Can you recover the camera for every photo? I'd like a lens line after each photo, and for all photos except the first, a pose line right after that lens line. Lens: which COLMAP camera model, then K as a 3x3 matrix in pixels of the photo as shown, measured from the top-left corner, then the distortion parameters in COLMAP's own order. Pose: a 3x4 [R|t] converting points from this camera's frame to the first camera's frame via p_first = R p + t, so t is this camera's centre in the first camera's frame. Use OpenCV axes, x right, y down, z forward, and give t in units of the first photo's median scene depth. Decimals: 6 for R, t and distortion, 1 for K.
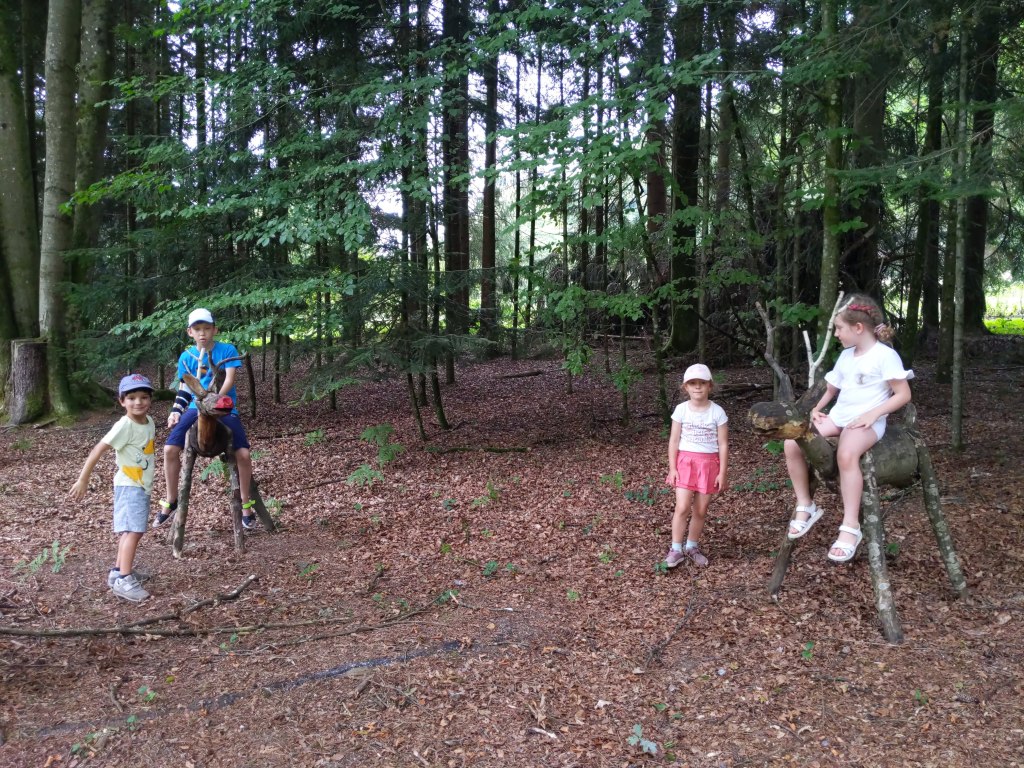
lens RADIAL K [[798.1, 0, 560.1], [0, 798.1, 385.3], [0, 0, 1]] dist [0.080261, -0.114889]
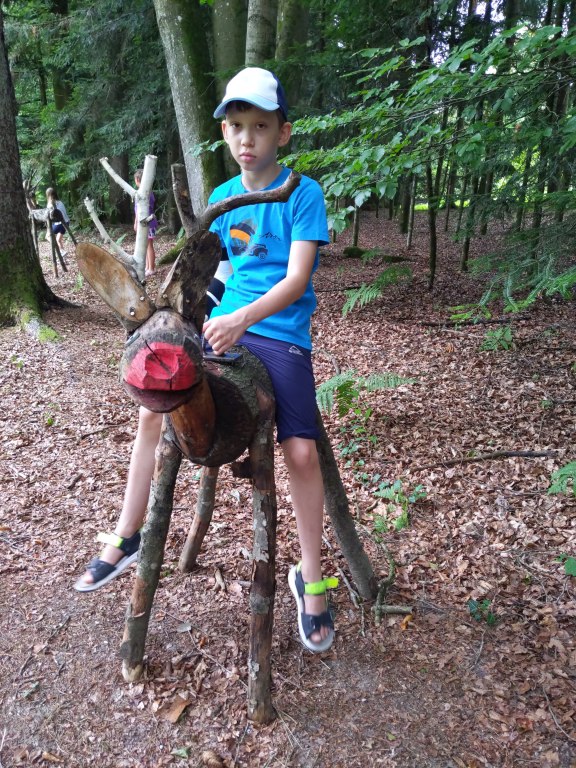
lens RADIAL K [[598.6, 0, 288.0], [0, 598.6, 384.0], [0, 0, 1]] dist [0.080261, -0.114889]
pose [[0.784556, 0.223240, -0.578477, -0.238895], [-0.073535, 0.959855, 0.270686, -0.031062], [0.615682, -0.169830, 0.769476, 0.812923]]
